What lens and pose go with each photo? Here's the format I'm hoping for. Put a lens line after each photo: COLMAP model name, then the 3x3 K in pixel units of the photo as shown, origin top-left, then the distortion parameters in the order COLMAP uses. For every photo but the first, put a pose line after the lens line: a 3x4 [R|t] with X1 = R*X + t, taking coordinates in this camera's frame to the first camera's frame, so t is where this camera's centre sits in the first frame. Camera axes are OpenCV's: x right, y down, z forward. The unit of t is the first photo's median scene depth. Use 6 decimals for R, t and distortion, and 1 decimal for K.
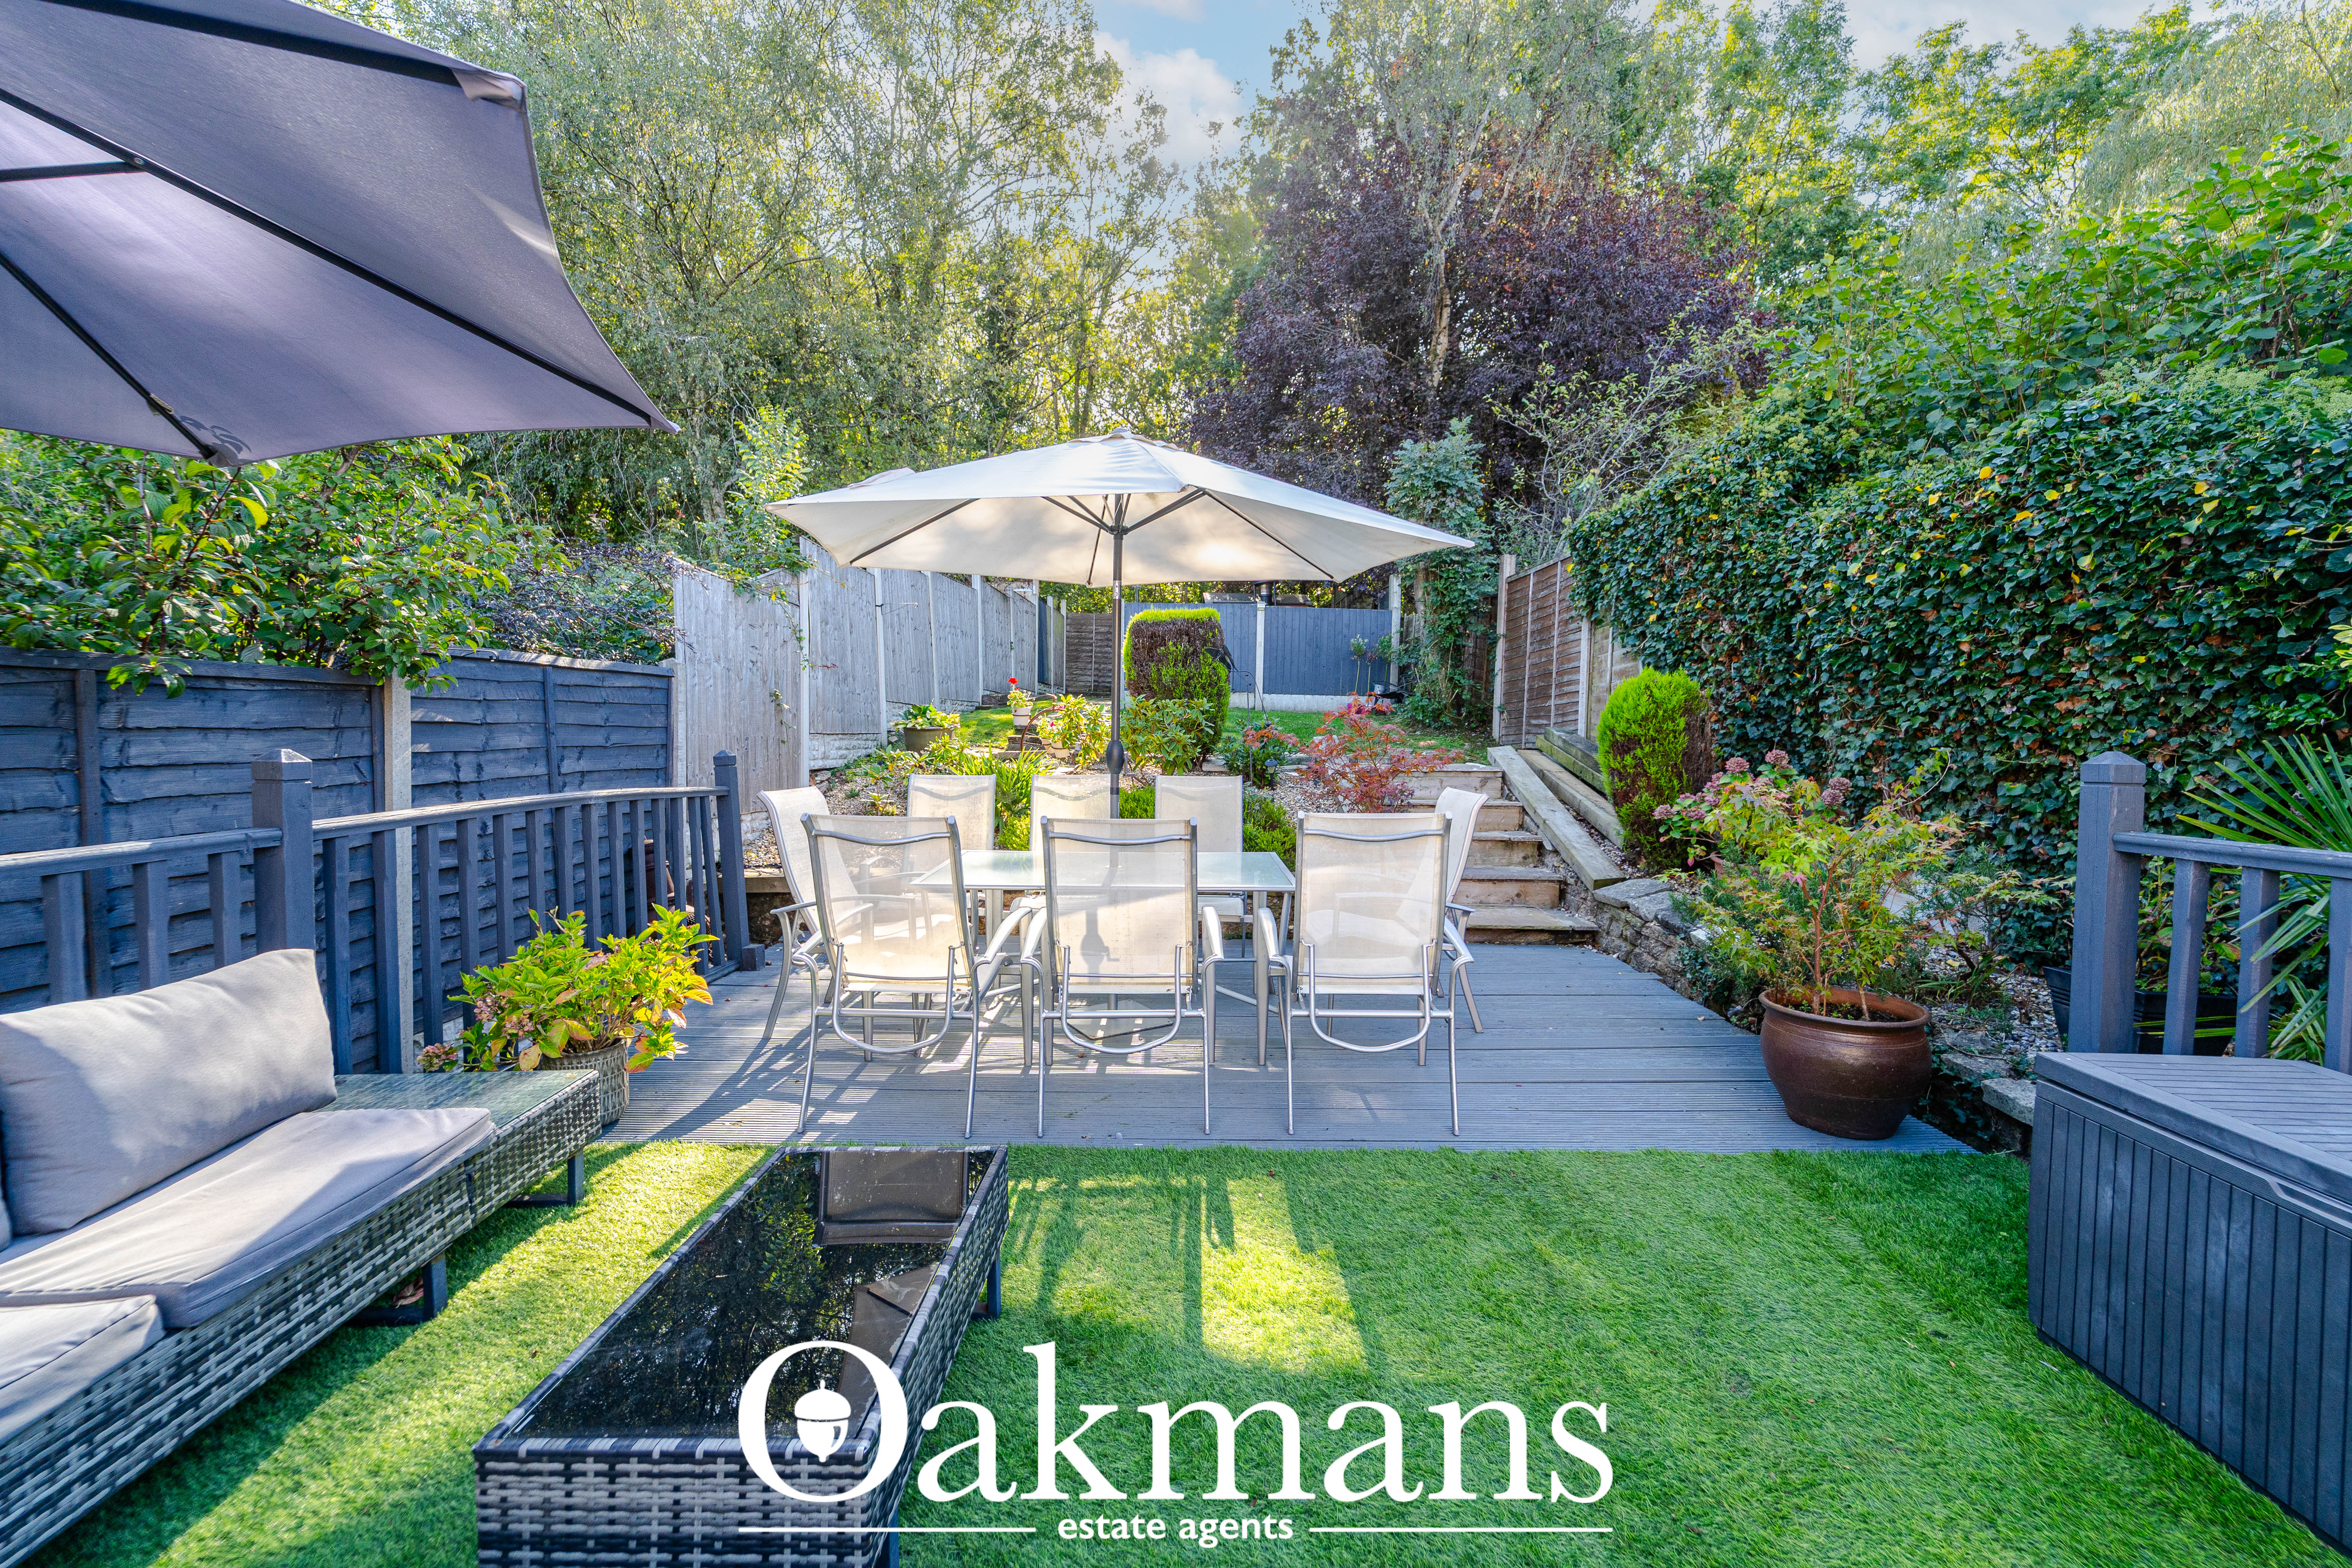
lens RADIAL K [[955.3, 0, 1192.3], [0, 955.3, 776.3], [0, 0, 1]] dist [0.000552, -0.001872]
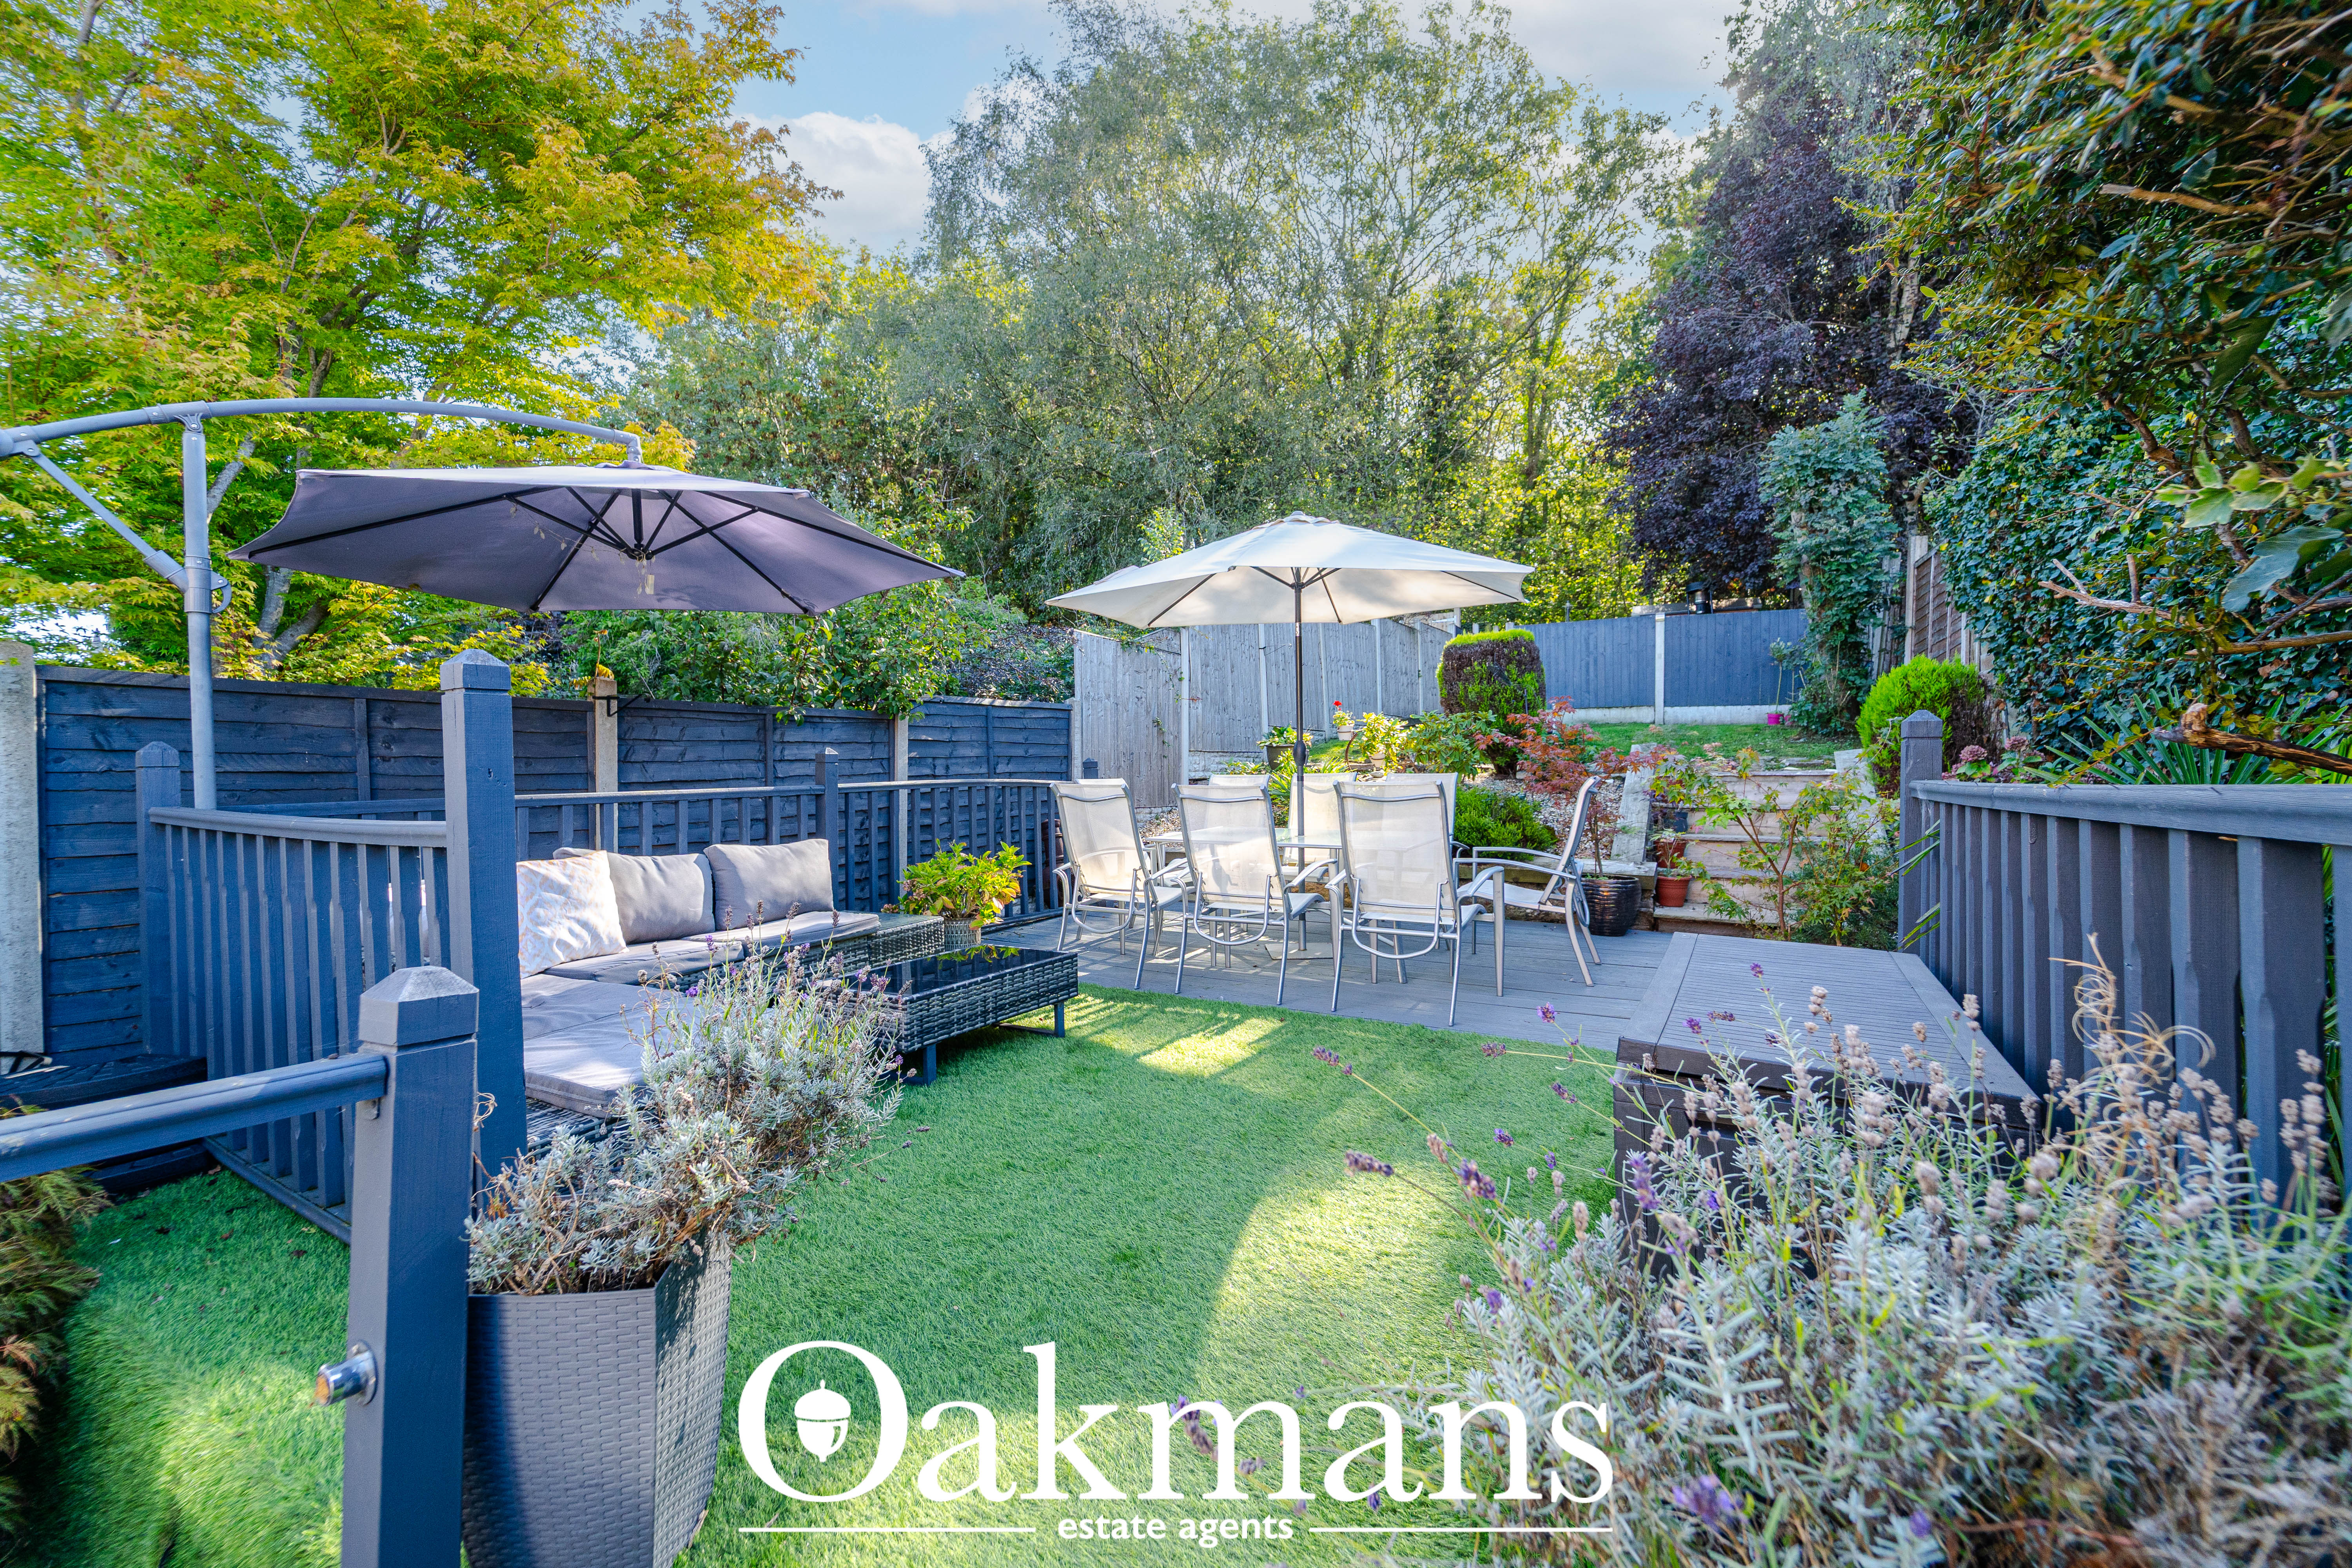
lens RADIAL K [[955.3, 0, 1188.2], [0, 955.3, 772.8], [0, 0, 1]] dist [0.000552, -0.001872]
pose [[0.865565, -0.011568, -0.500663, 0.484357], [-0.006732, 0.999374, -0.034730, 0.058969], [0.500751, 0.033431, 0.864945, -0.254338]]
